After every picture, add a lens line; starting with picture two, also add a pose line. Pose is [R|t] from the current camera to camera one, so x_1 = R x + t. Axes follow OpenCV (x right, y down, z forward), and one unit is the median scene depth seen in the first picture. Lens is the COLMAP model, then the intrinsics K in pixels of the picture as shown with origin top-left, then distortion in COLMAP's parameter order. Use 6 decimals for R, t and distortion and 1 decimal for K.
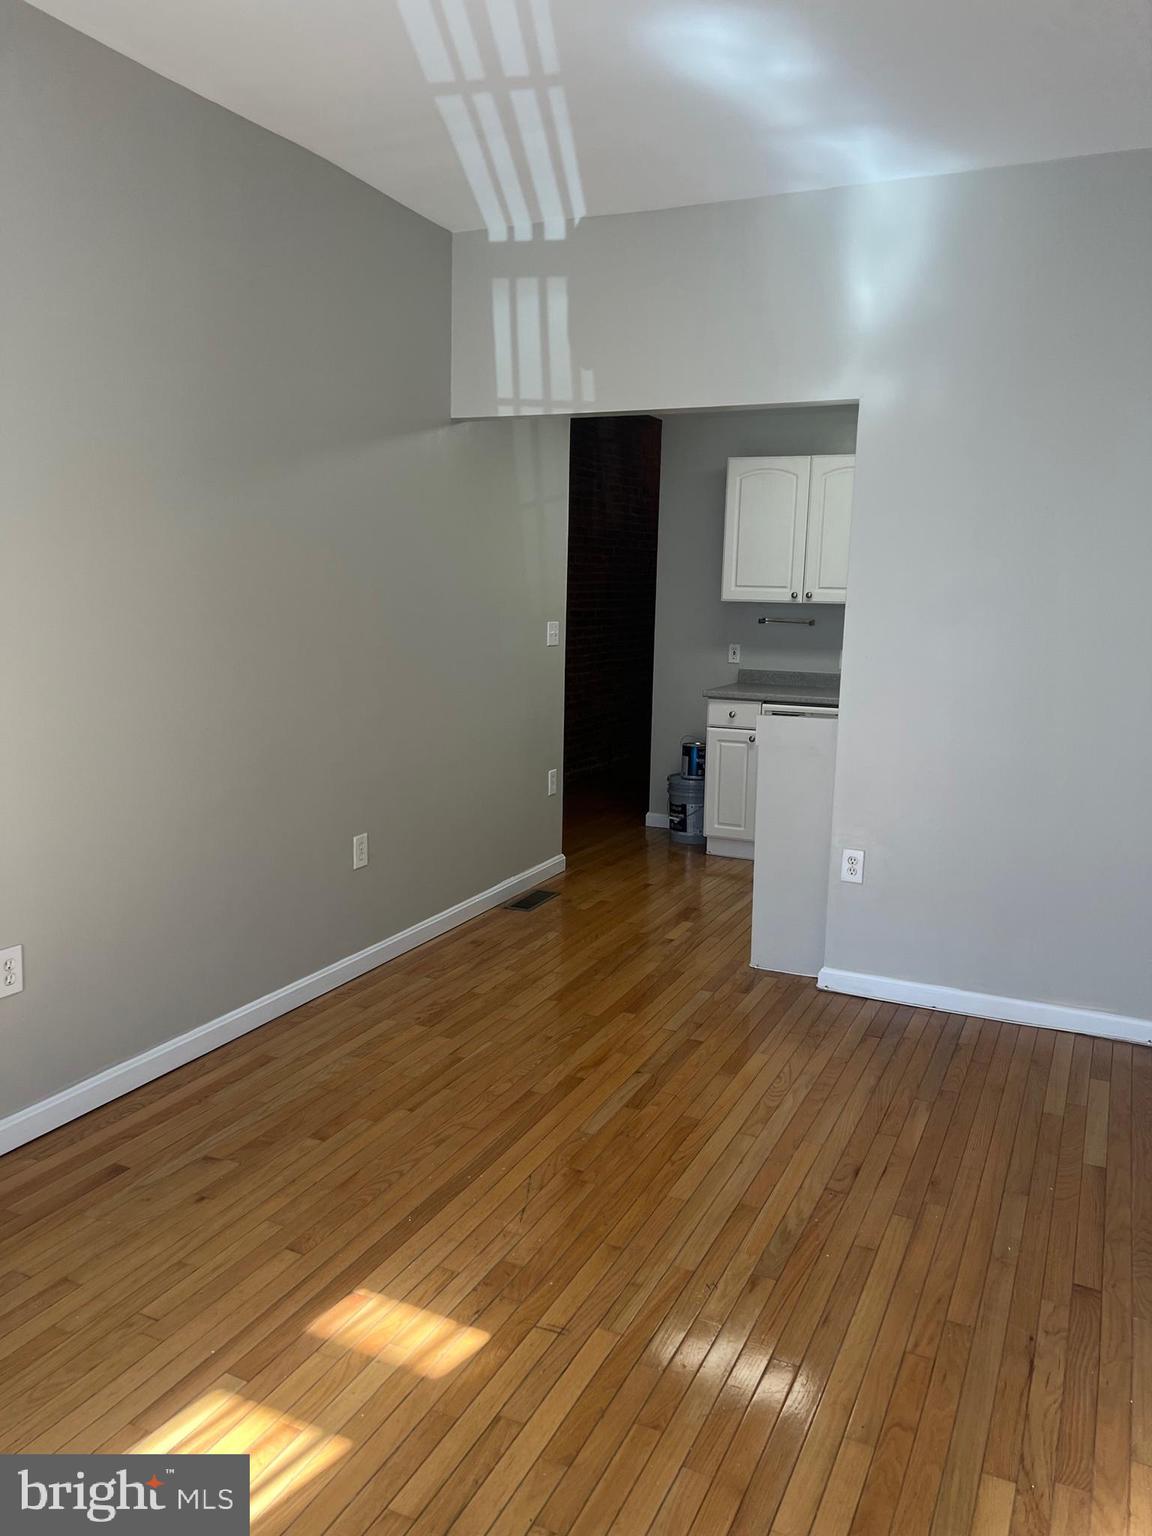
lens RADIAL K [[1169.6, 0, 577.6], [0, 1169.6, 765.3], [0, 0, 1]] dist [0.063795, -0.074025]
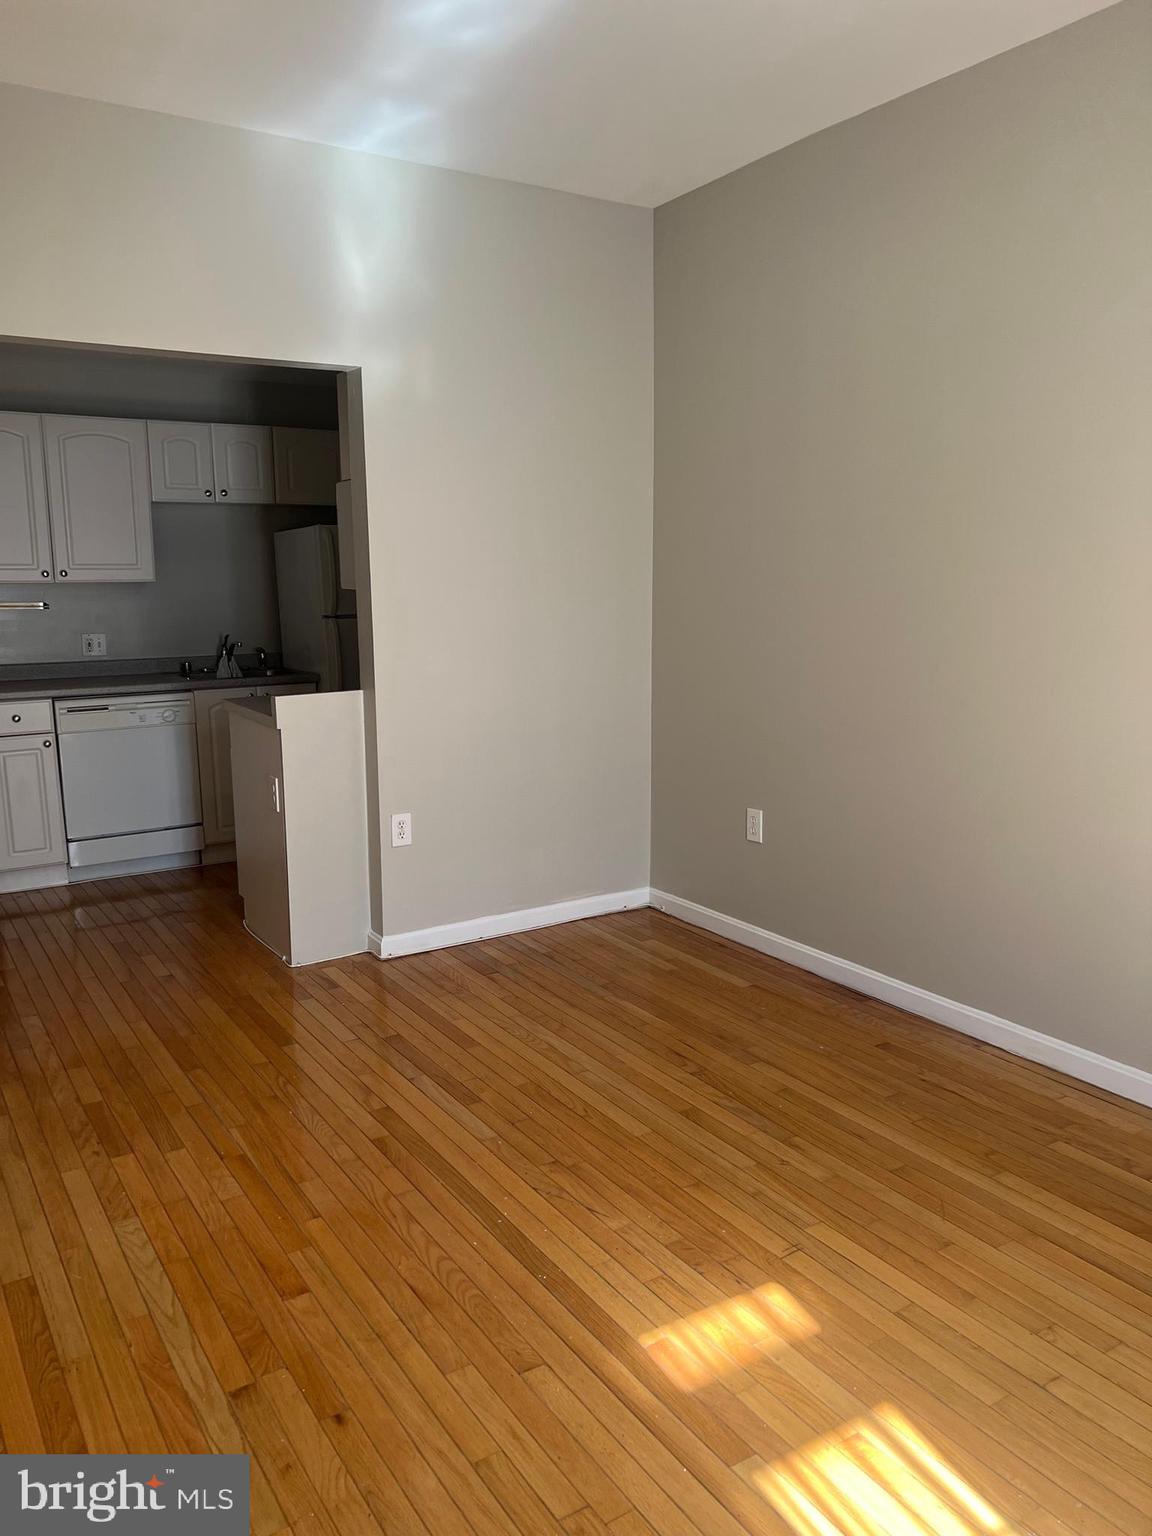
lens RADIAL K [[1169.6, 0, 577.6], [0, 1169.6, 765.3], [0, 0, 1]] dist [0.063795, -0.074025]
pose [[0.529633, -0.168442, 0.831334, -0.564154], [0.156787, 0.982637, 0.099212, -0.050187], [-0.833610, 0.077797, 0.546847, 0.335608]]
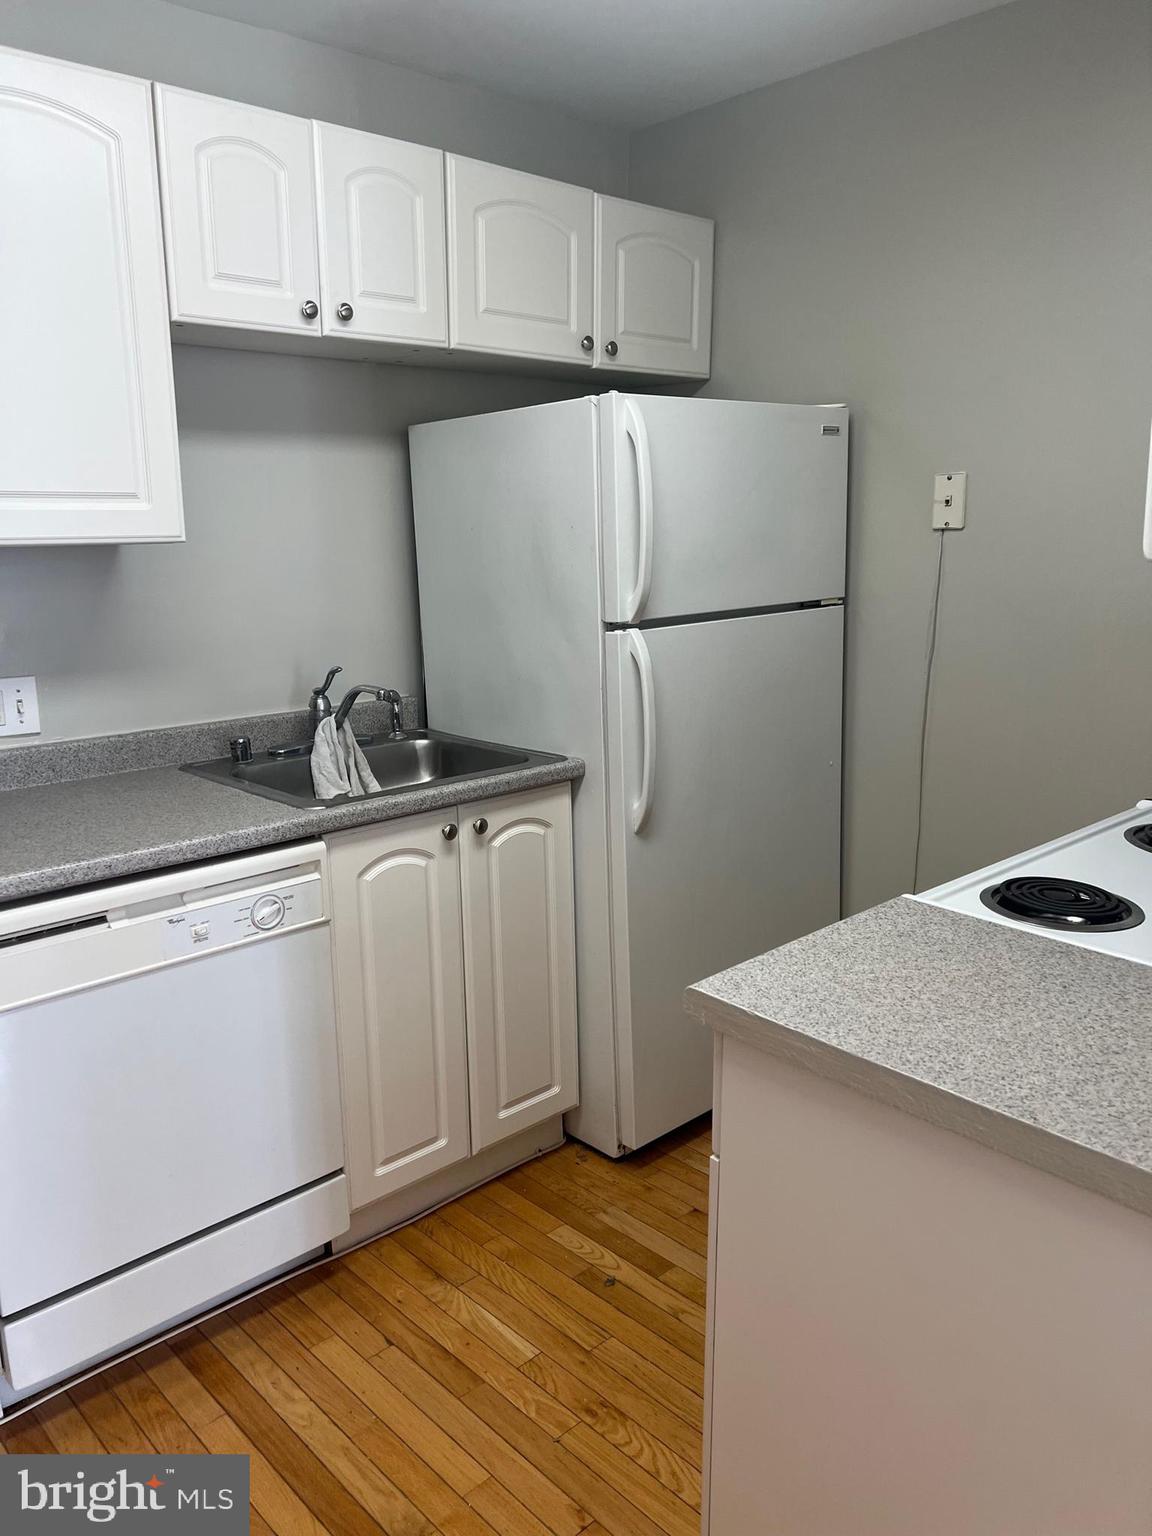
lens RADIAL K [[1169.6, 0, 577.6], [0, 1169.6, 765.3], [0, 0, 1]] dist [0.063795, -0.074025]
pose [[0.365785, -0.215867, 0.905319, -0.041948], [0.166245, 0.972240, 0.164655, -0.169612], [-0.915732, 0.090277, 0.391517, 1.178722]]
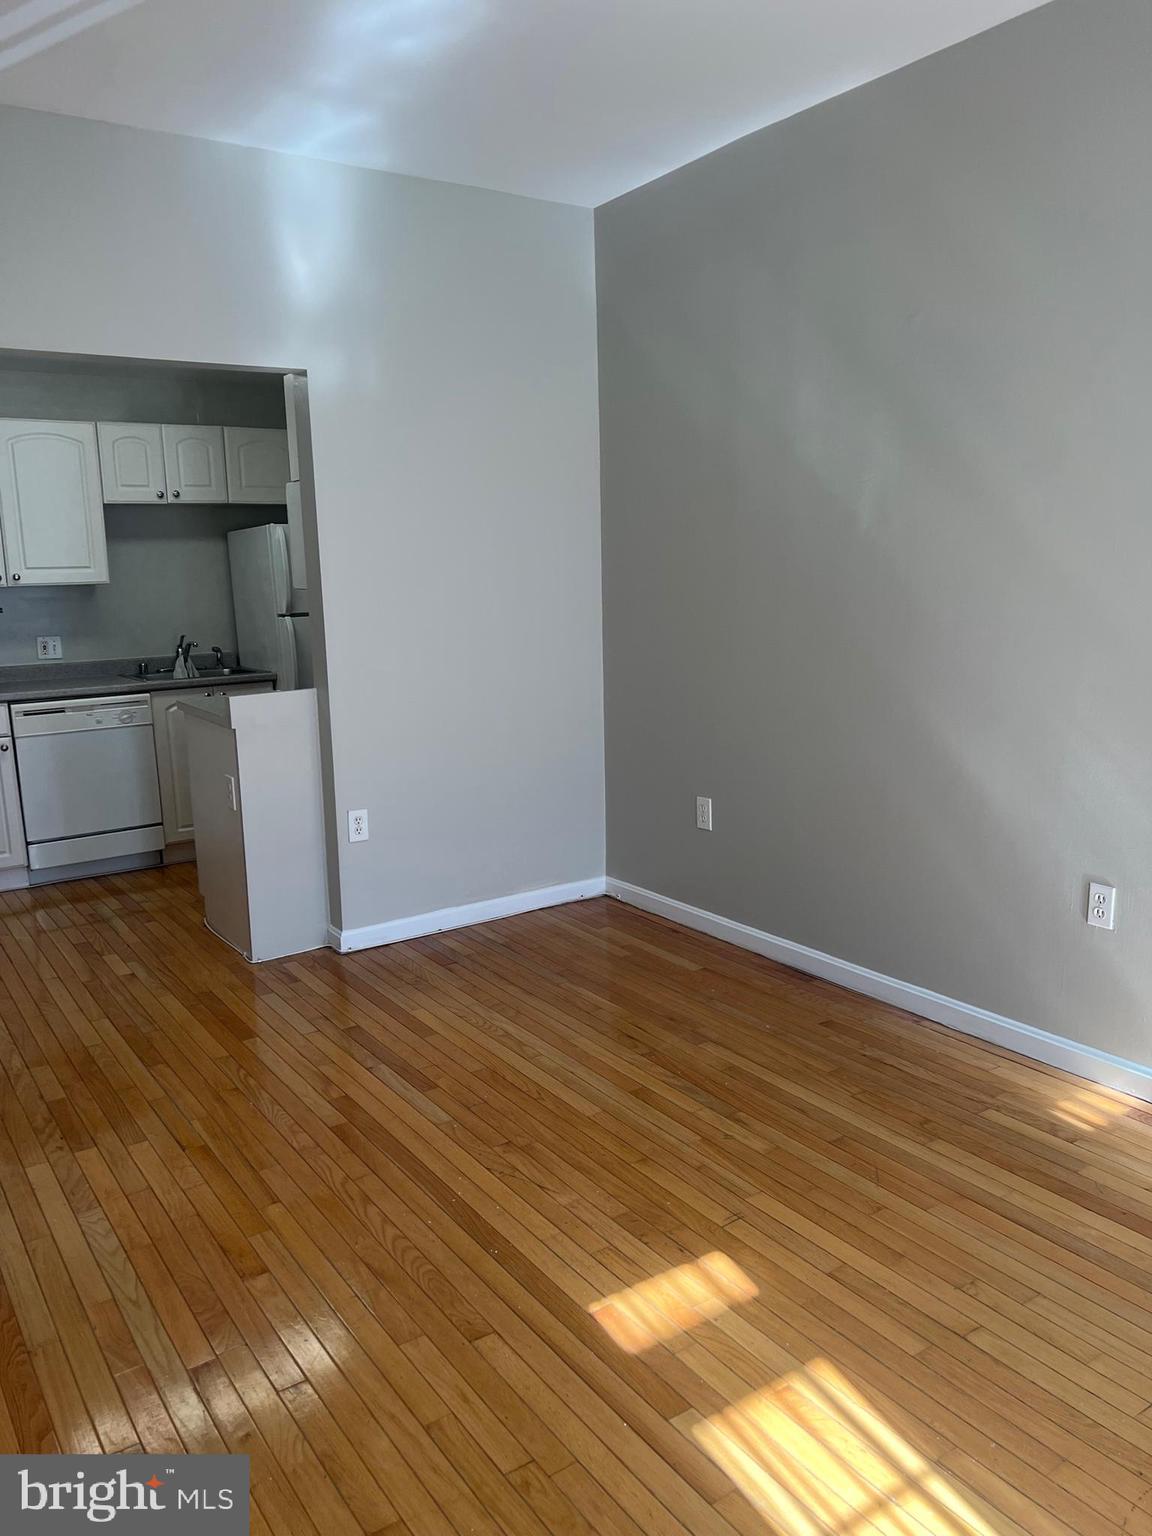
lens RADIAL K [[1169.6, 0, 577.6], [0, 1169.6, 765.3], [0, 0, 1]] dist [0.063795, -0.074025]
pose [[0.503627, -0.185250, 0.843826, -0.576636], [0.173750, 0.978501, 0.111116, -0.051834], [-0.846269, 0.090654, 0.524987, 0.308953]]
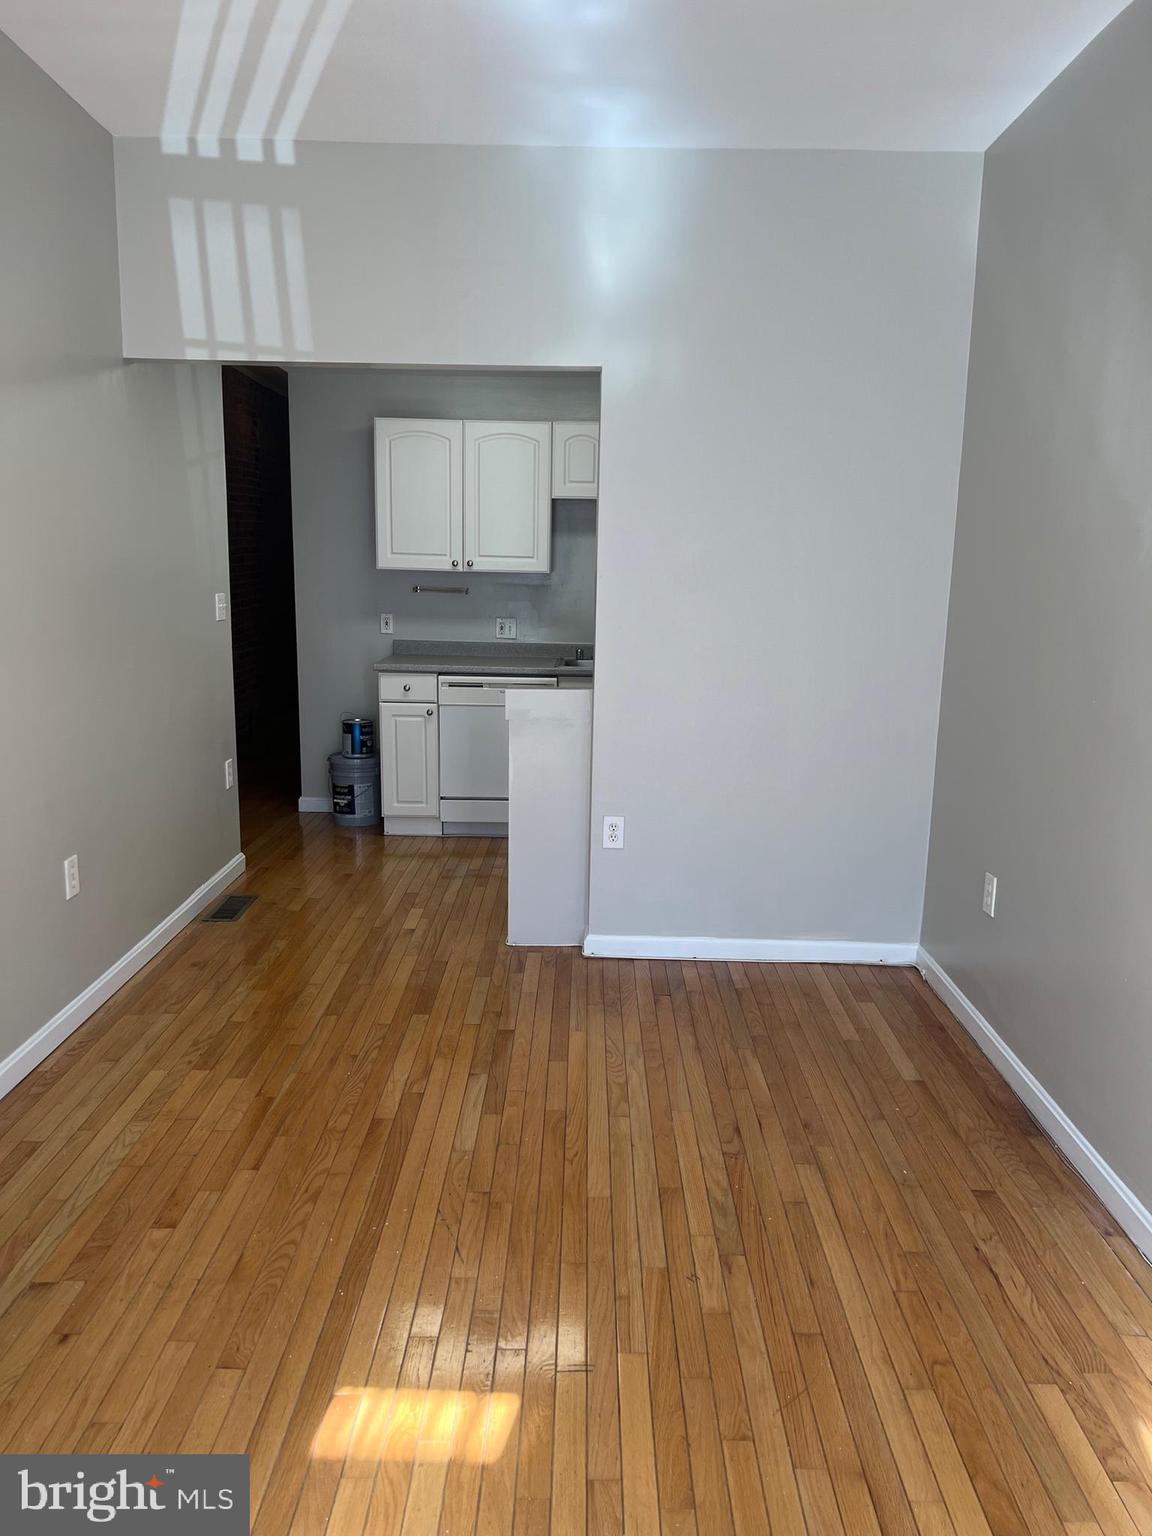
lens RADIAL K [[1169.6, 0, 577.6], [0, 1169.6, 765.3], [0, 0, 1]] dist [0.063795, -0.074025]
pose [[0.908131, -0.080484, 0.410877, -0.221215], [0.068267, 0.996681, 0.044350, -0.020680], [-0.413083, -0.012226, 0.910612, 0.100227]]
